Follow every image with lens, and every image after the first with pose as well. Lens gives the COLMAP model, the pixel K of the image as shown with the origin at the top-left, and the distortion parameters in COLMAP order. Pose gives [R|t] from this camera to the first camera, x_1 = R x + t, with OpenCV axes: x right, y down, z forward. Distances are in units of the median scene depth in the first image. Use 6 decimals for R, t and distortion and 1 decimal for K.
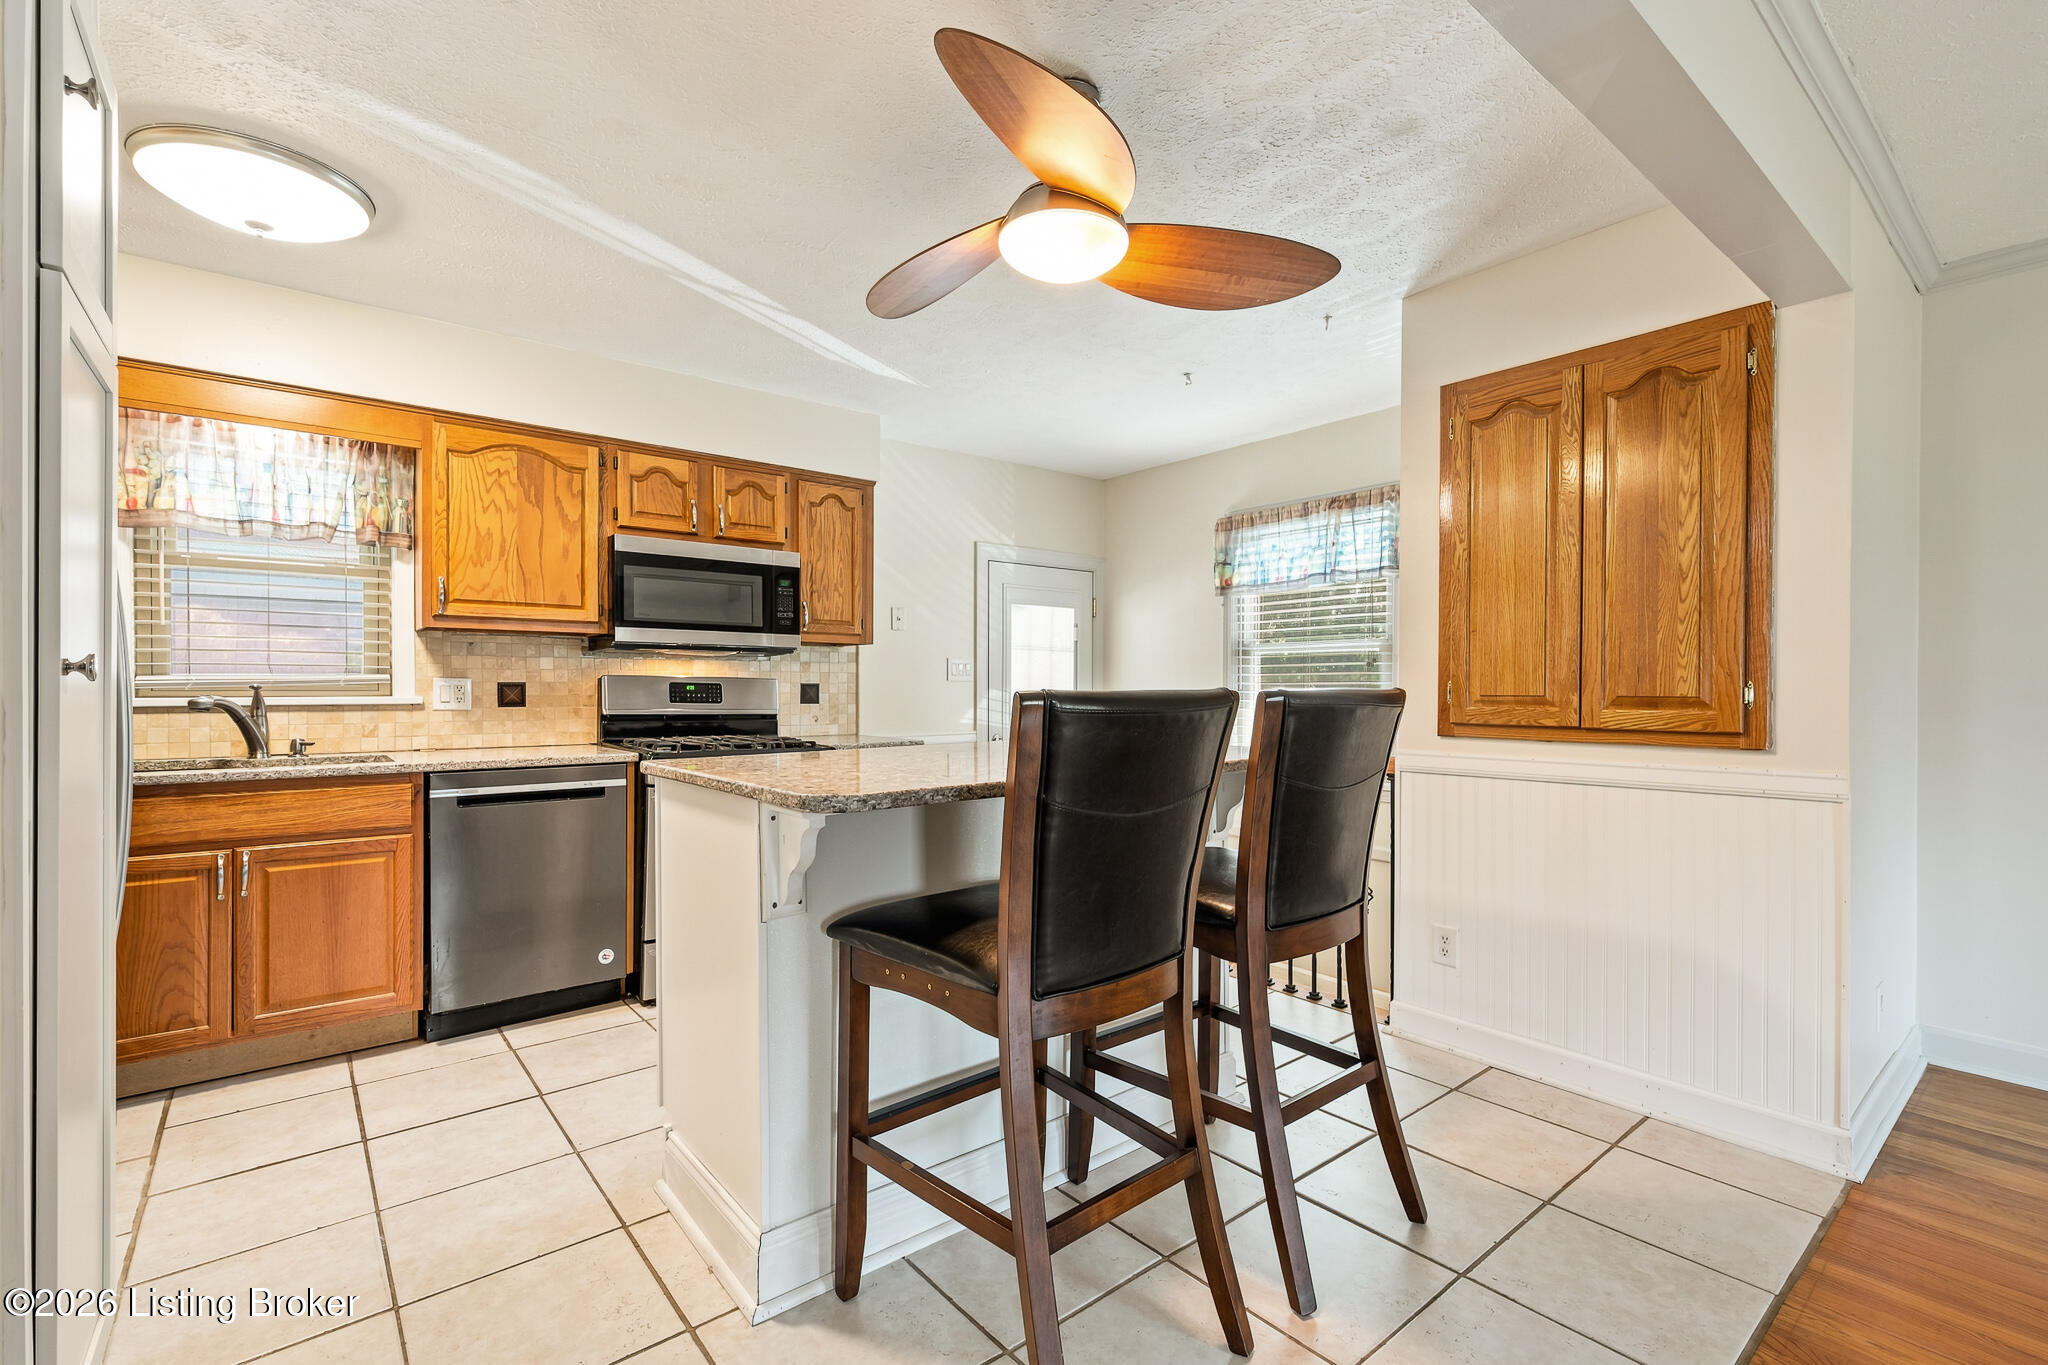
lens RADIAL K [[922.2, 0, 1024.0], [0, 922.2, 682.5], [0, 0, 1]] dist [-0.000166, -0.000028]
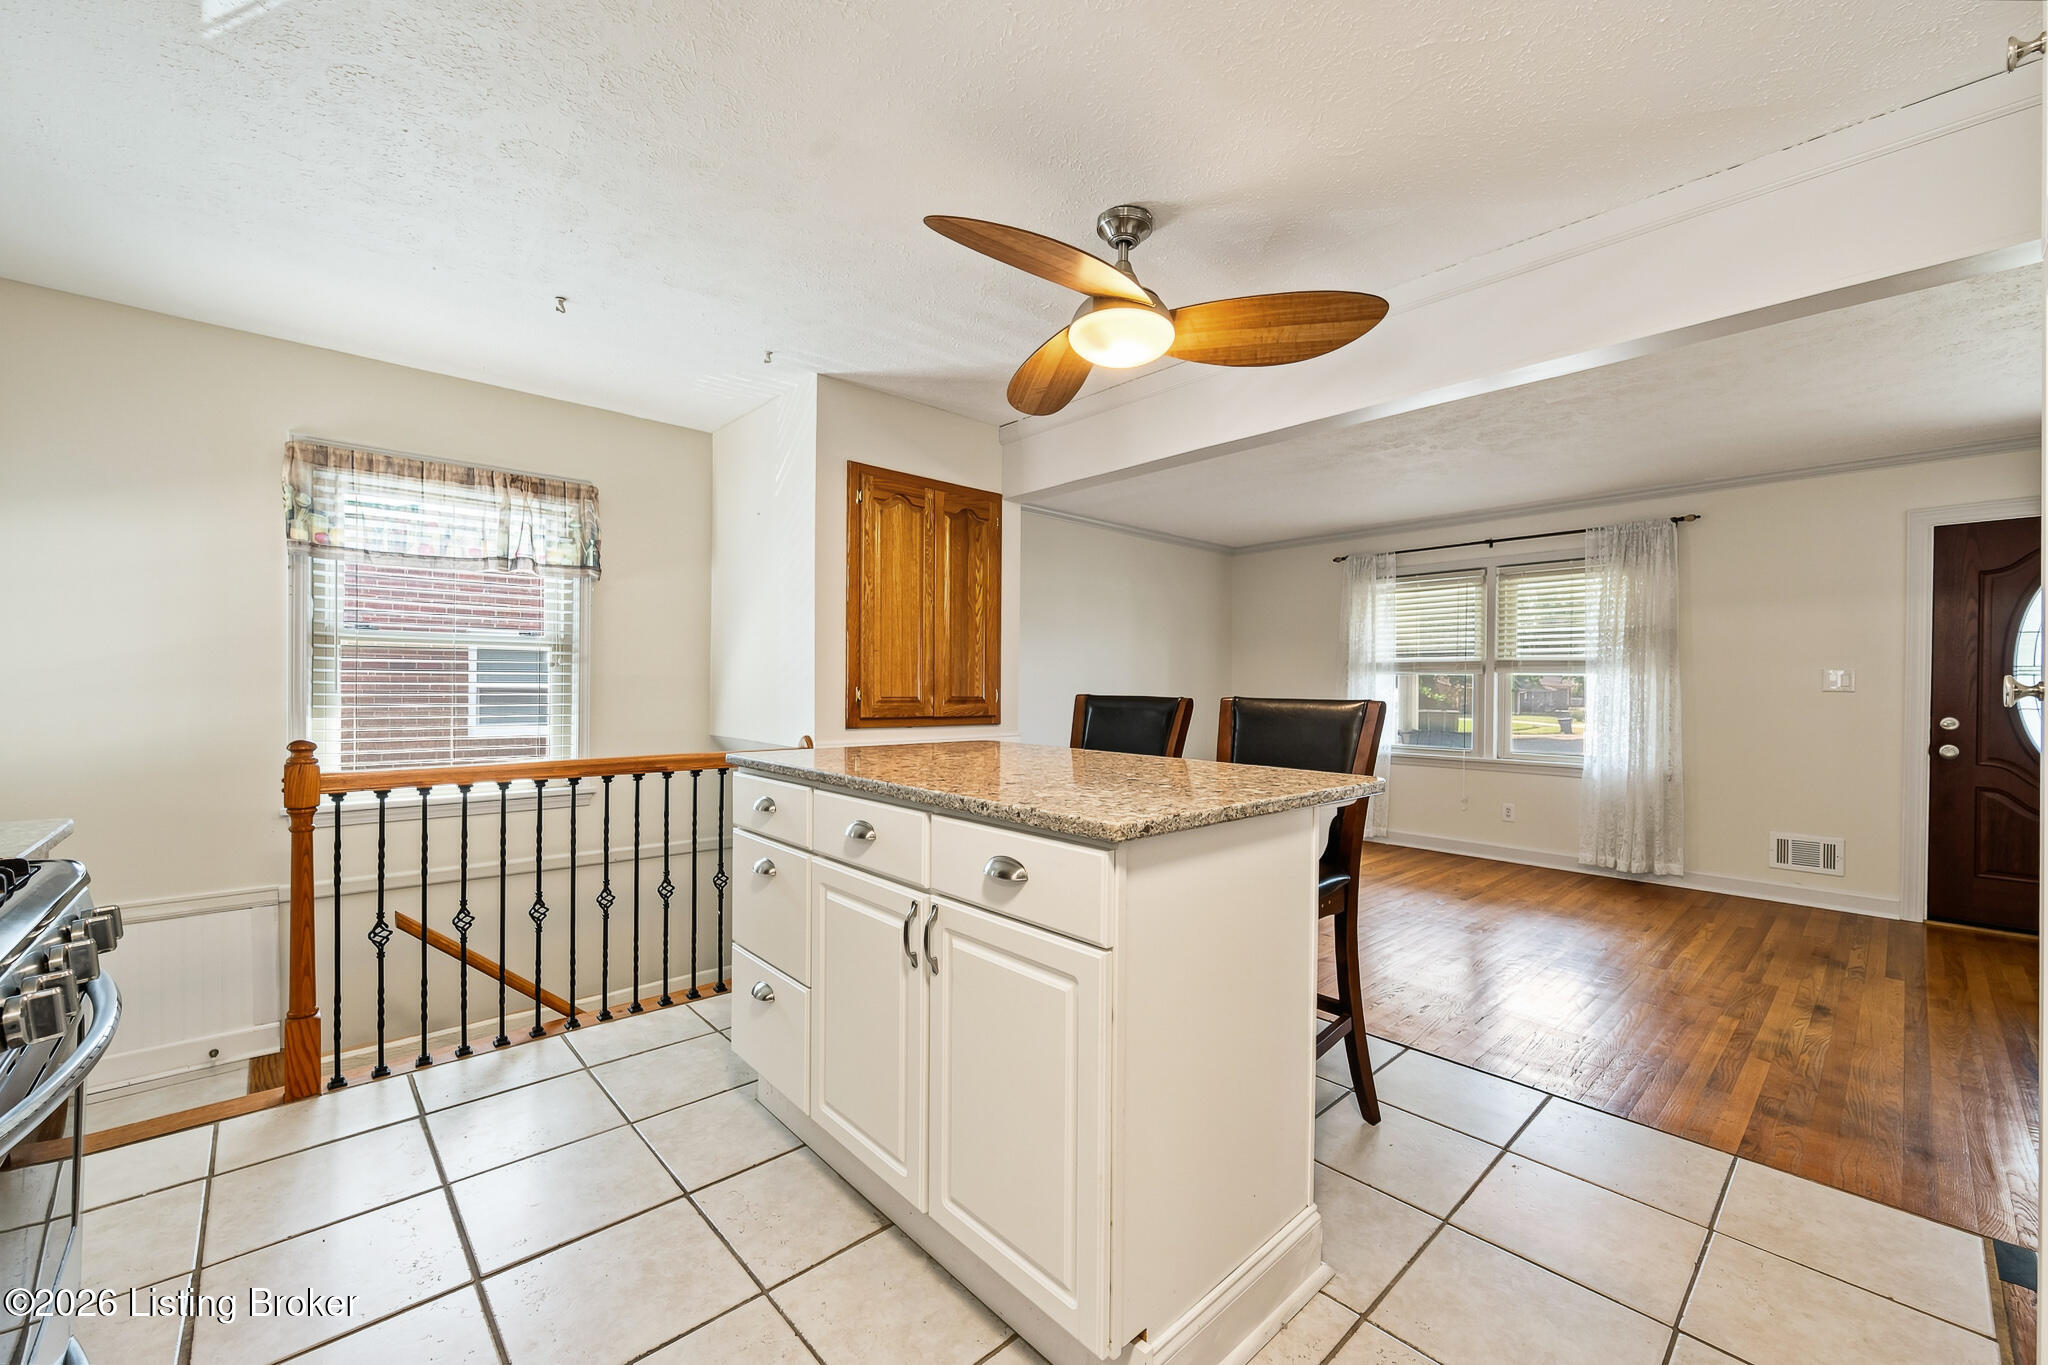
lens RADIAL K [[805.1, 0, 1022.3], [0, 805.1, 686.2], [0, 0, 1]] dist [-0.001182, 0.000004]
pose [[-0.059694, -0.005251, 0.998203, -0.752505], [-0.015770, 0.999866, 0.004317, -0.012347], [-0.998092, -0.015484, -0.059769, 0.880360]]
